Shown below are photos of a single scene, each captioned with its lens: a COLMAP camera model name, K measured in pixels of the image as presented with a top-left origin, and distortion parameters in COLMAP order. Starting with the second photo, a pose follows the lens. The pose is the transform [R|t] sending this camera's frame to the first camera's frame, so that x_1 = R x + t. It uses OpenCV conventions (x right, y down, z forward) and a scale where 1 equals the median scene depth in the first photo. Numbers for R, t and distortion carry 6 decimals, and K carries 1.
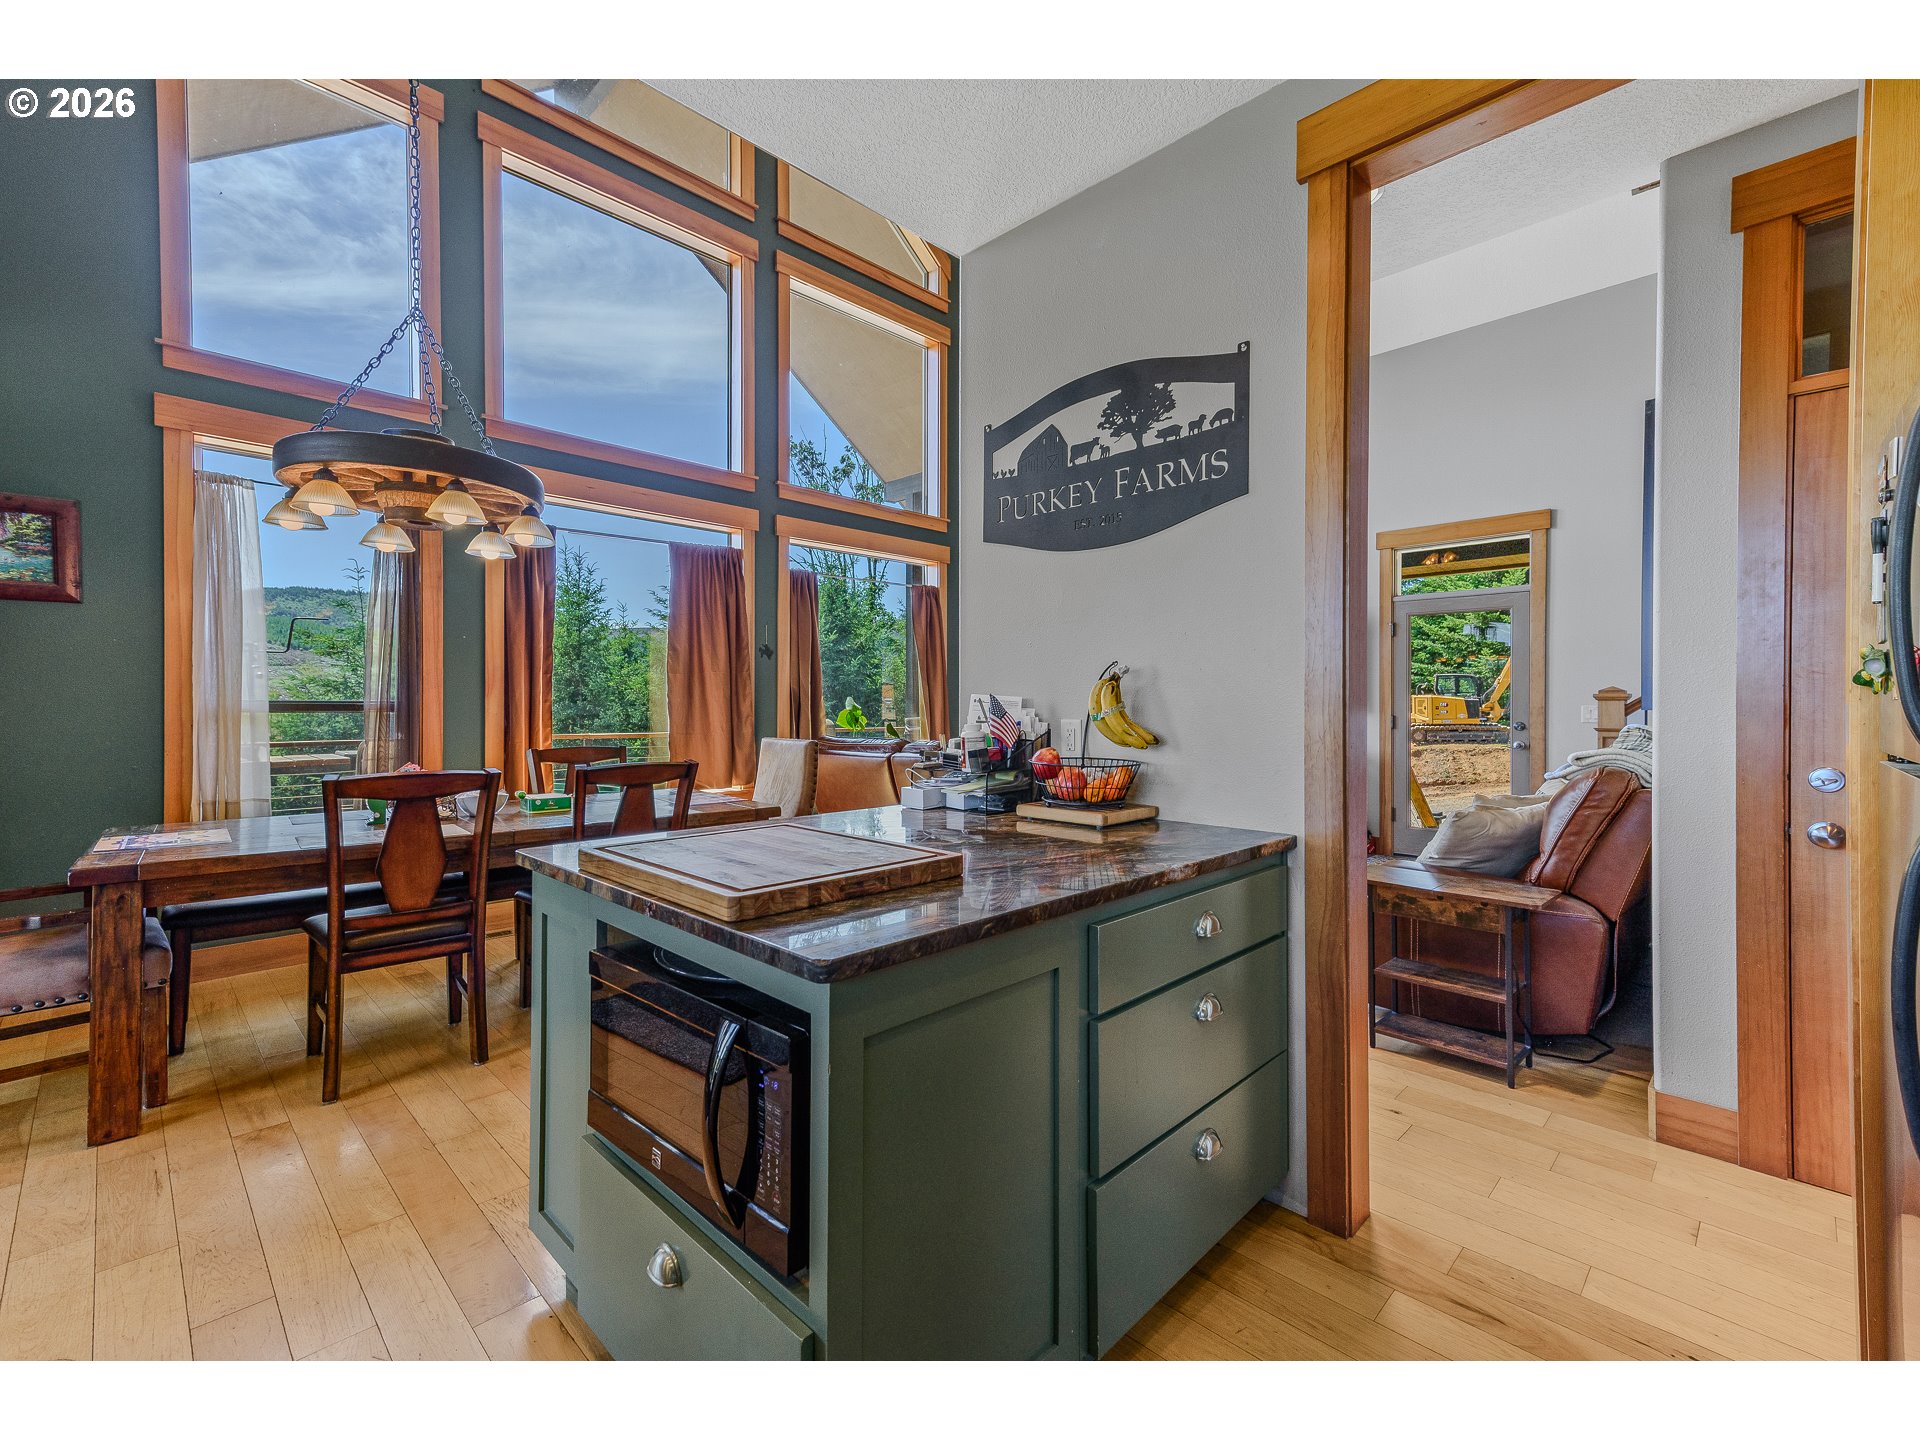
lens RADIAL K [[817.5, 0, 967.0], [0, 817.5, 727.2], [0, 0, 1]] dist [-0.001596, -0.000810]
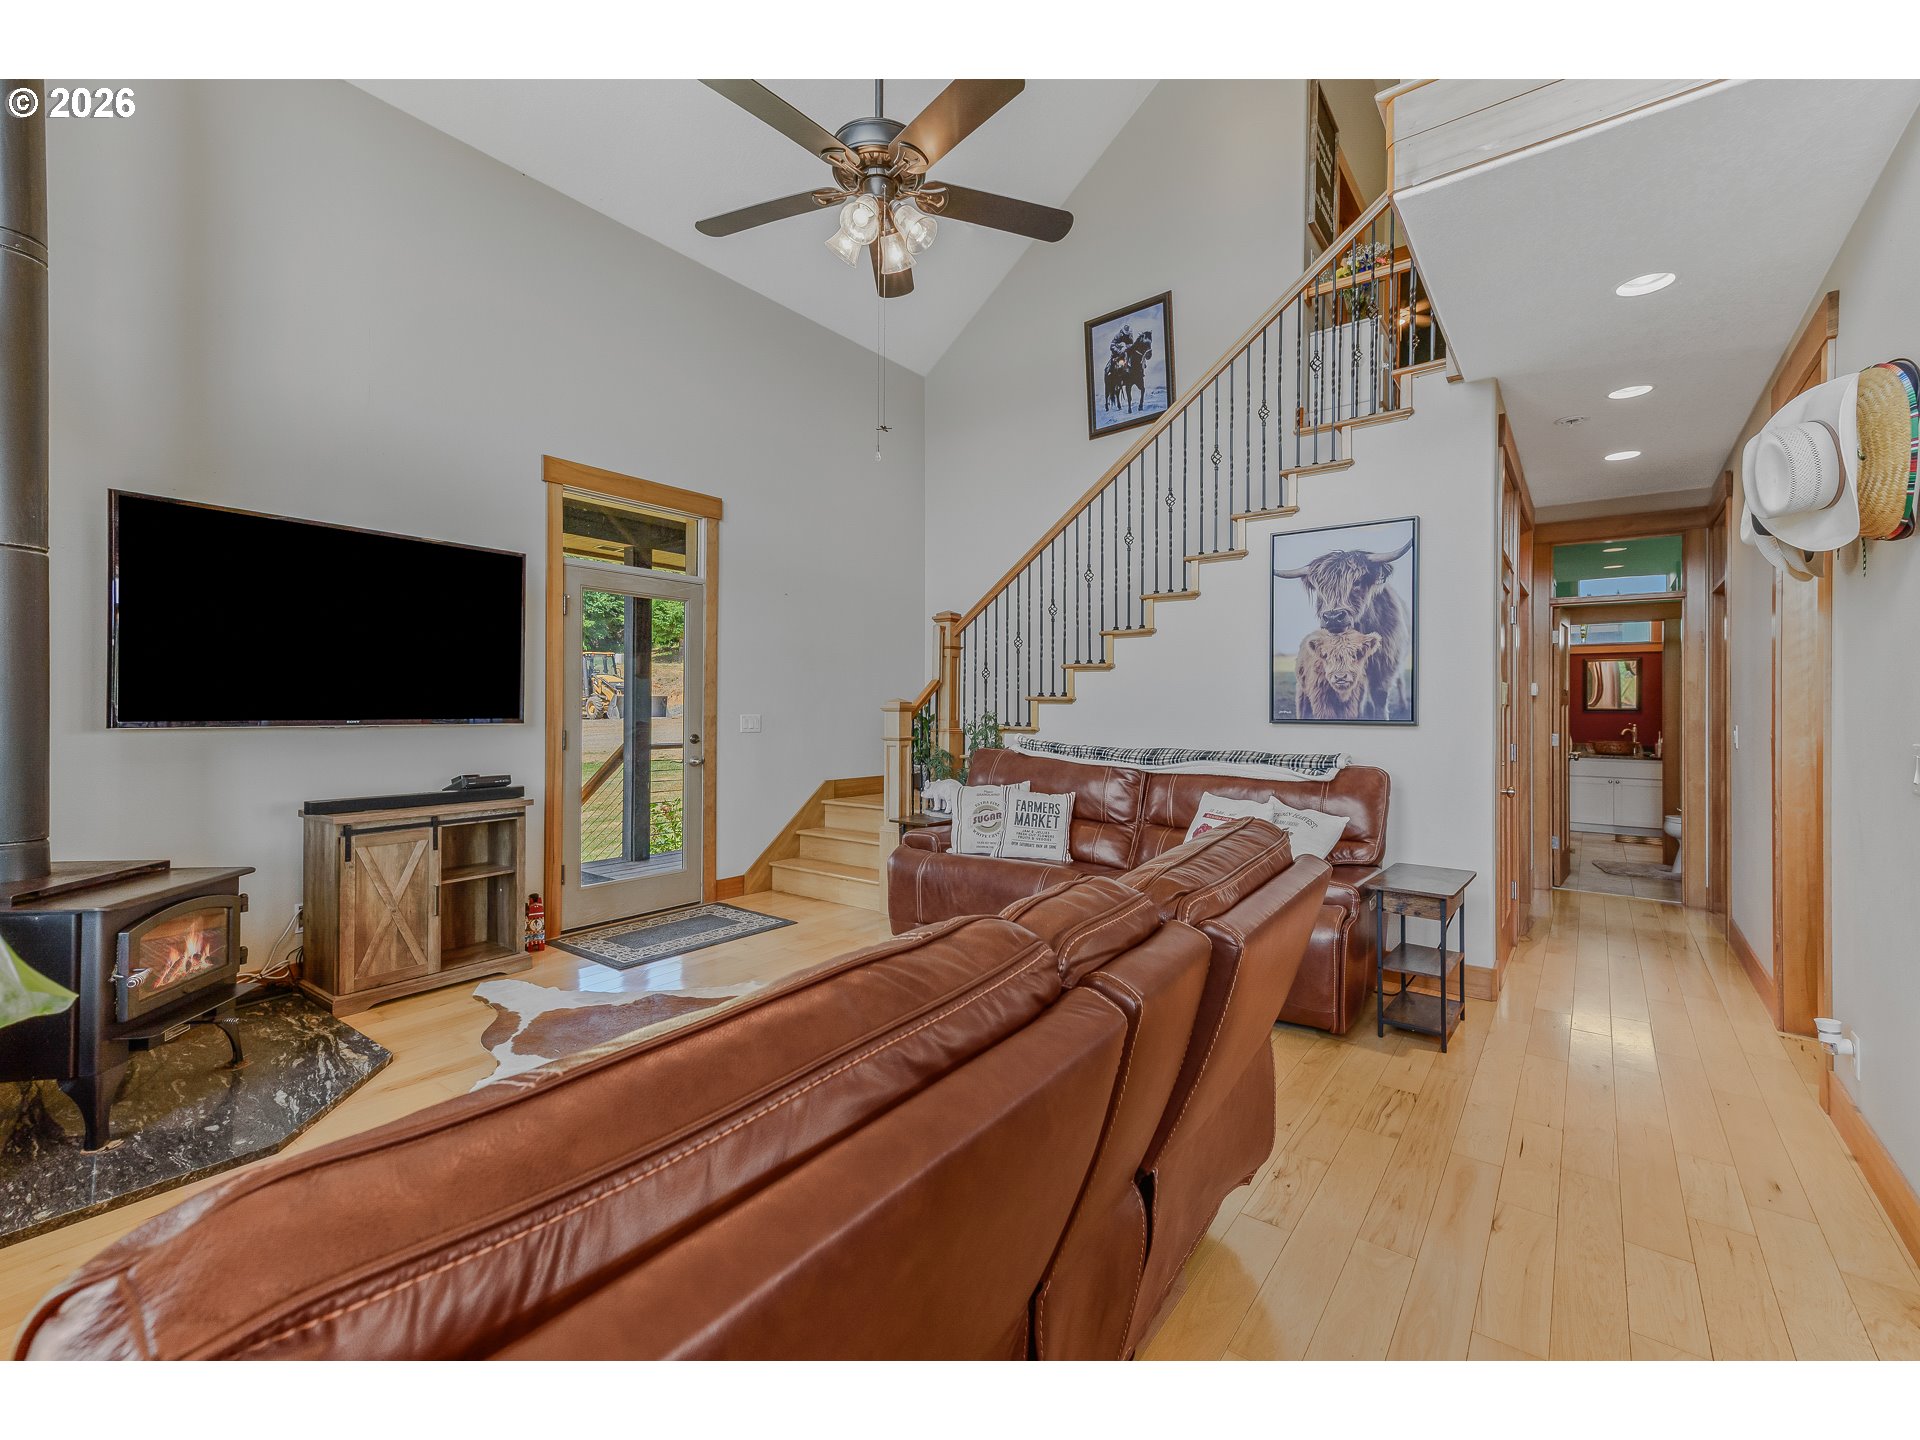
lens RADIAL K [[832.6, 0, 956.9], [0, 832.6, 694.4], [0, 0, 1]] dist [0.021899, 0.000266]
pose [[-0.121449, 0.016684, 0.992457, -0.437375], [0.014107, 0.999787, -0.015081, -0.061256], [-0.992497, 0.012169, -0.121658, 1.586243]]
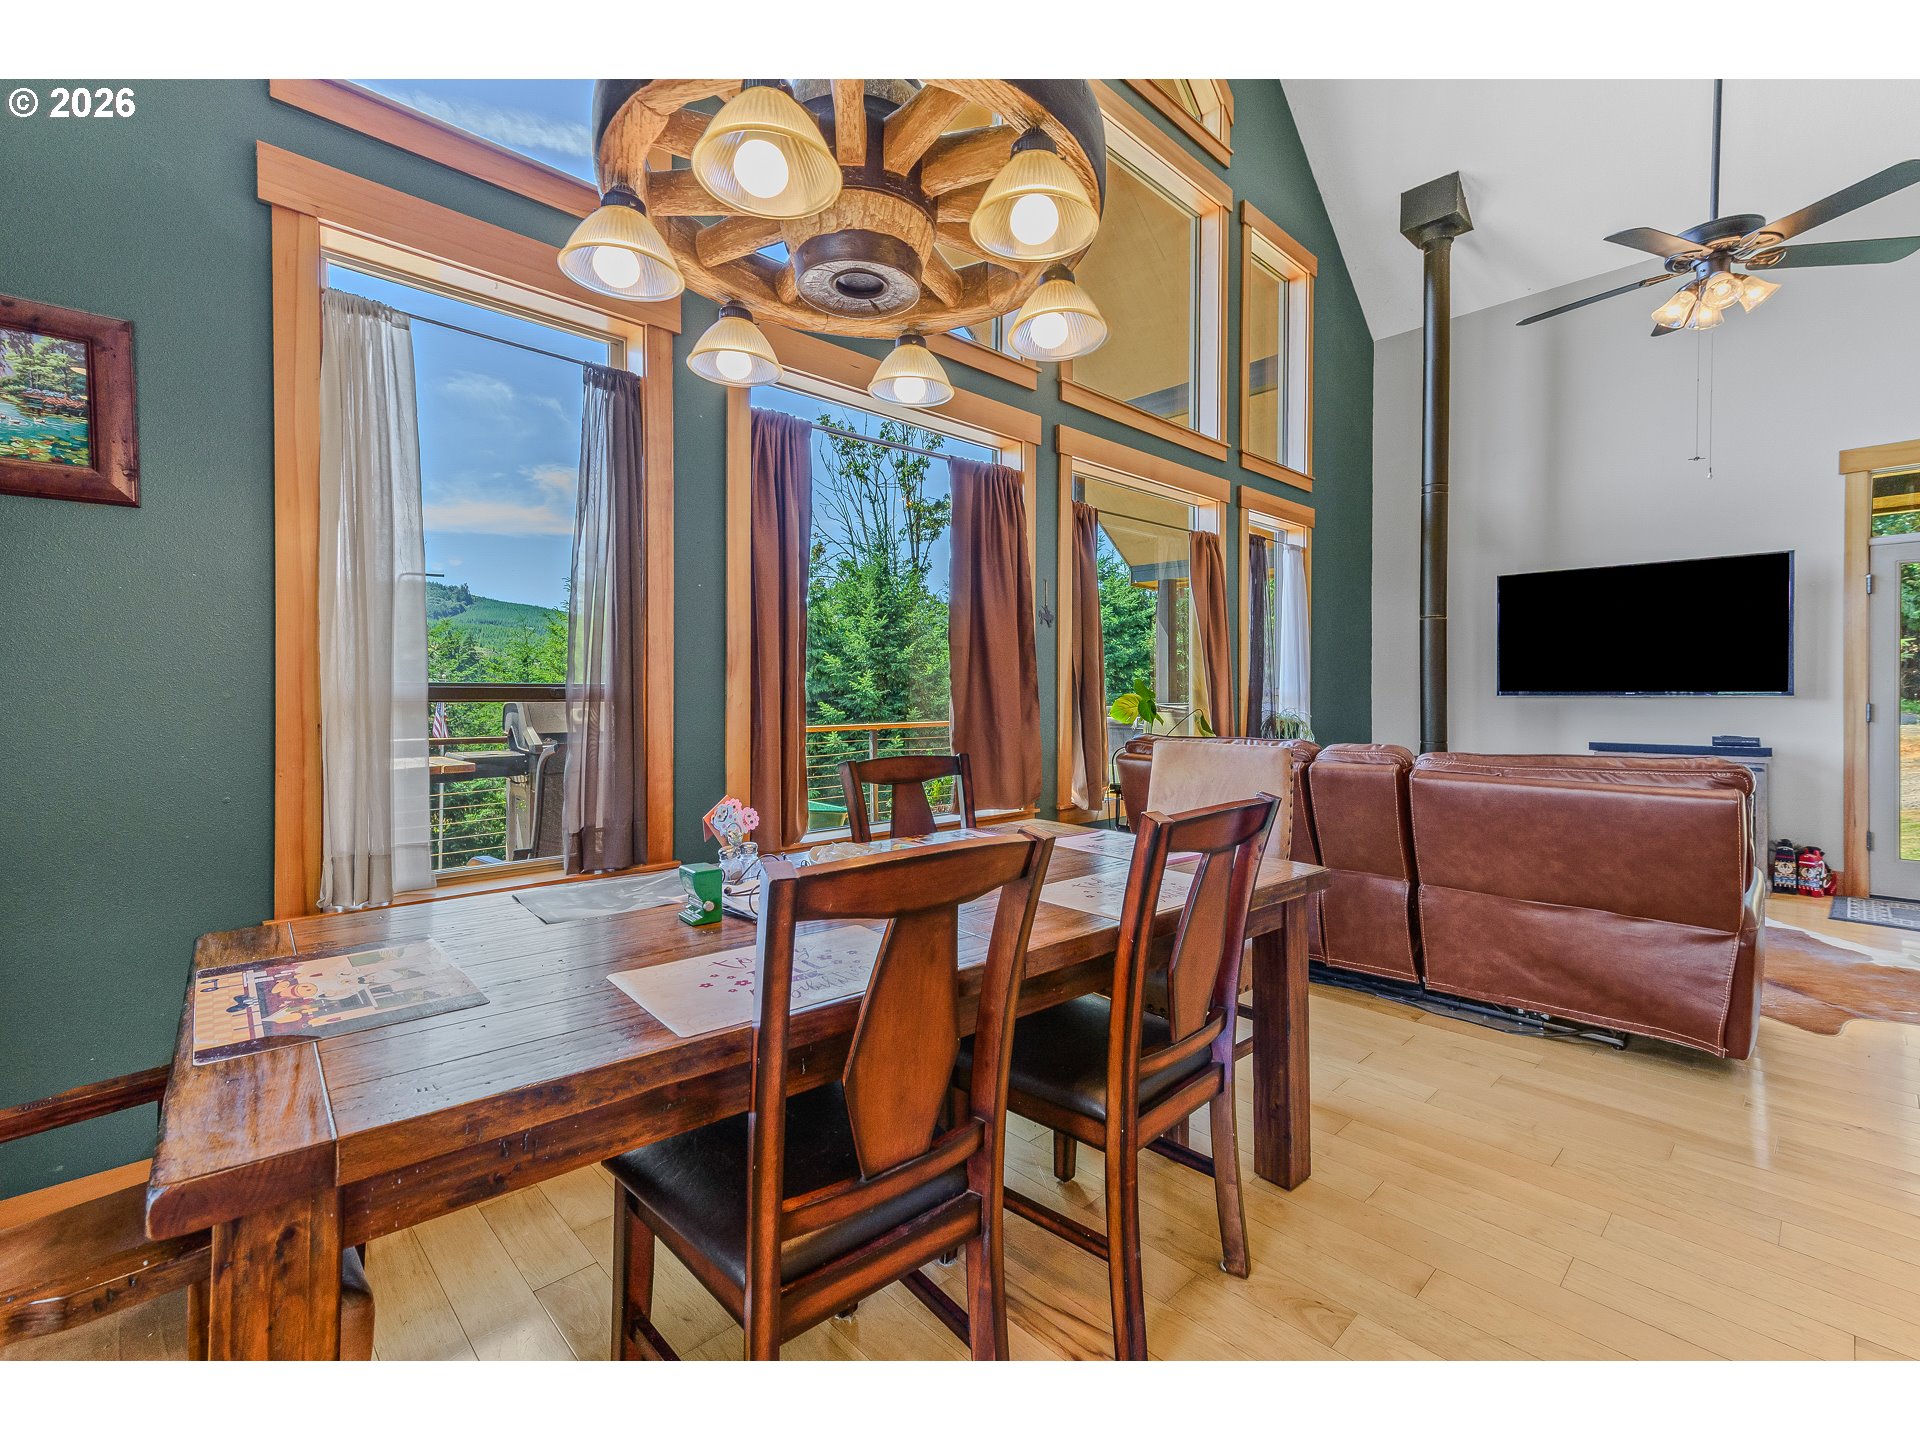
lens RADIAL K [[854.6, 0, 960.0], [0, 854.6, 720.0], [0, 0, 1]] dist [-0.000556, 0.000703]
pose [[0.998932, -0.001815, -0.046180, -0.501638], [0.001955, 0.999994, 0.002986, -0.007388], [0.046174, -0.003073, 0.998929, 0.444644]]
